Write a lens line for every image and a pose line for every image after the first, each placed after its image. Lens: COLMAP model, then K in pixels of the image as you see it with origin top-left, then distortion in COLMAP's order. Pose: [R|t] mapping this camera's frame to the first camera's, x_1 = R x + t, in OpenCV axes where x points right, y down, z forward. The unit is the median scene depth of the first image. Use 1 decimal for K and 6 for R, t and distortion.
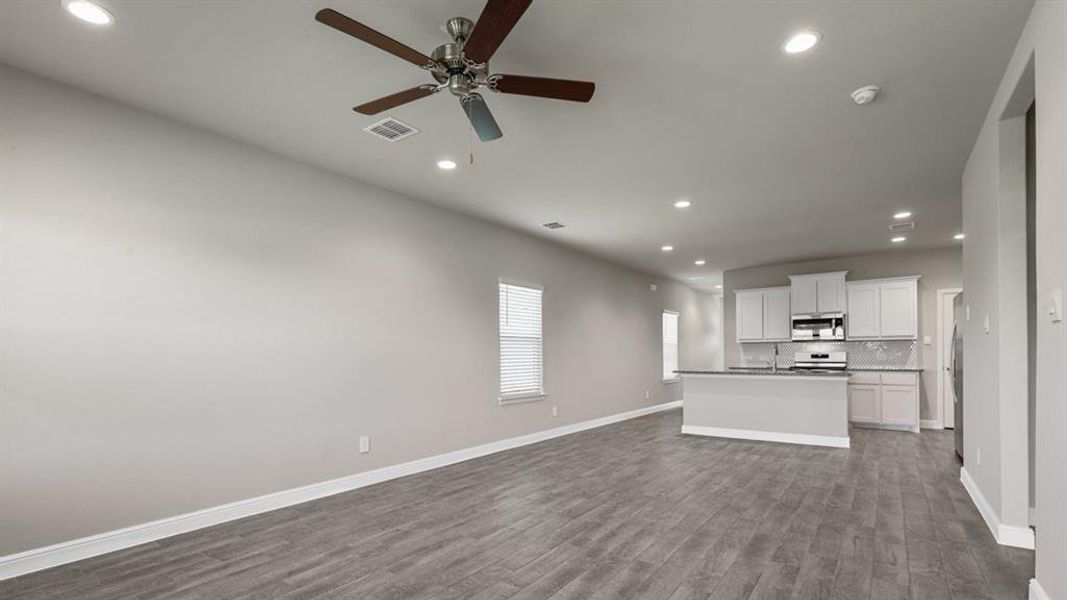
lens RADIAL K [[481.9, 0, 536.4], [0, 481.9, 351.4], [0, 0, 1]] dist [0.000577, 0.000244]
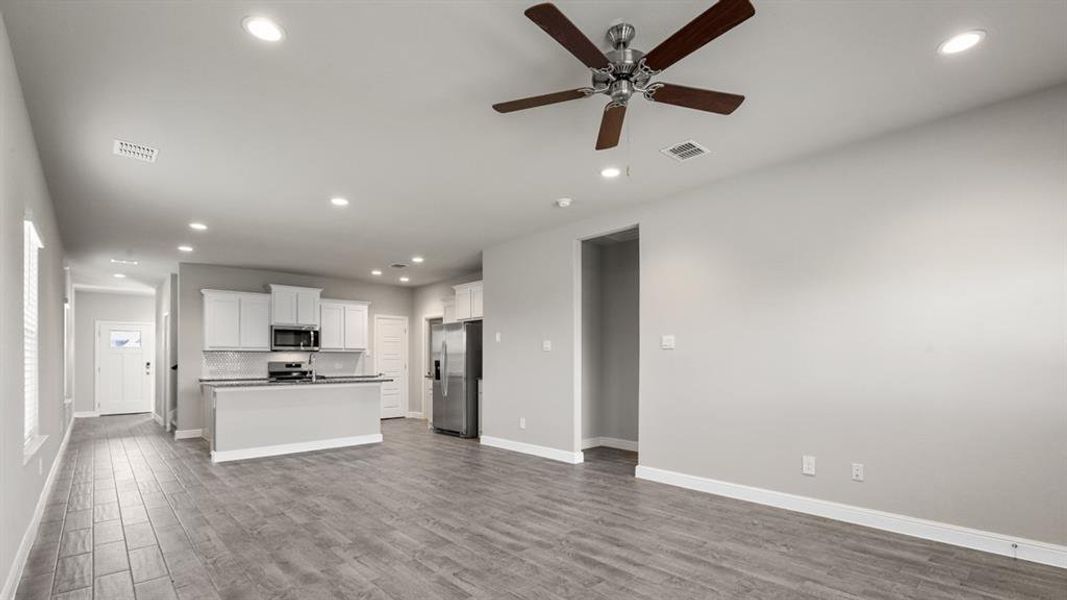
lens RADIAL K [[481.9, 0, 536.4], [0, 481.9, 351.4], [0, 0, 1]] dist [0.000577, 0.000244]
pose [[0.201788, 0.025112, 0.979107, -0.705155], [-0.003380, 0.999683, -0.024943, 0.007587], [-0.979423, 0.001723, 0.201809, 0.590559]]
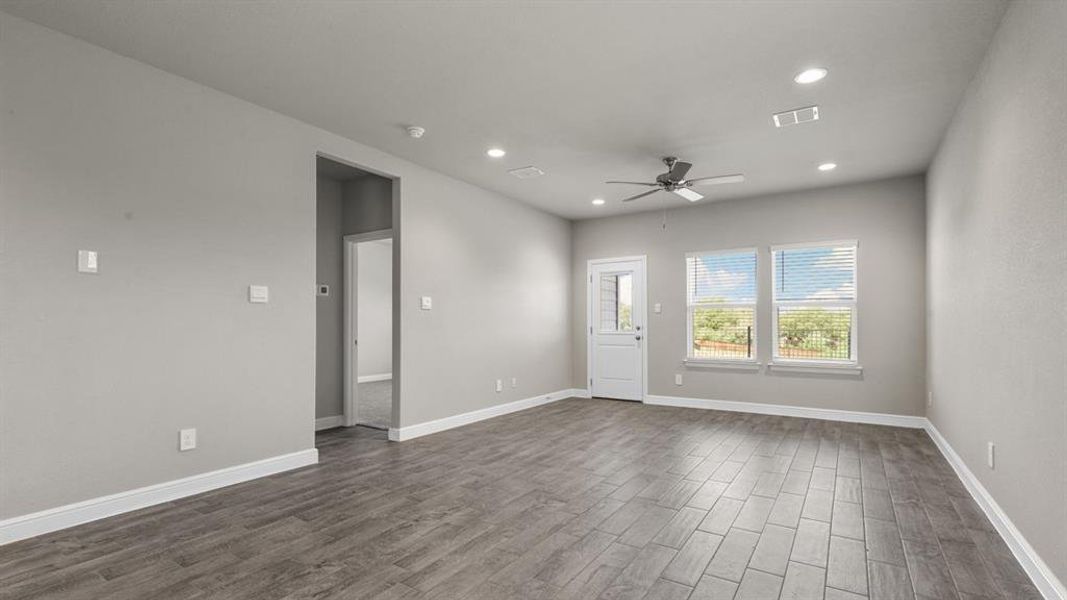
lens RADIAL K [[484.1, 0, 536.0], [0, 484.1, 324.8], [0, 0, 1]] dist [-0.000237, -0.000180]
pose [[-0.998620, 0.008932, -0.051755, 0.320007], [0.009168, 0.999949, -0.004320, 0.019388], [0.051714, -0.004788, -0.998650, 1.834774]]
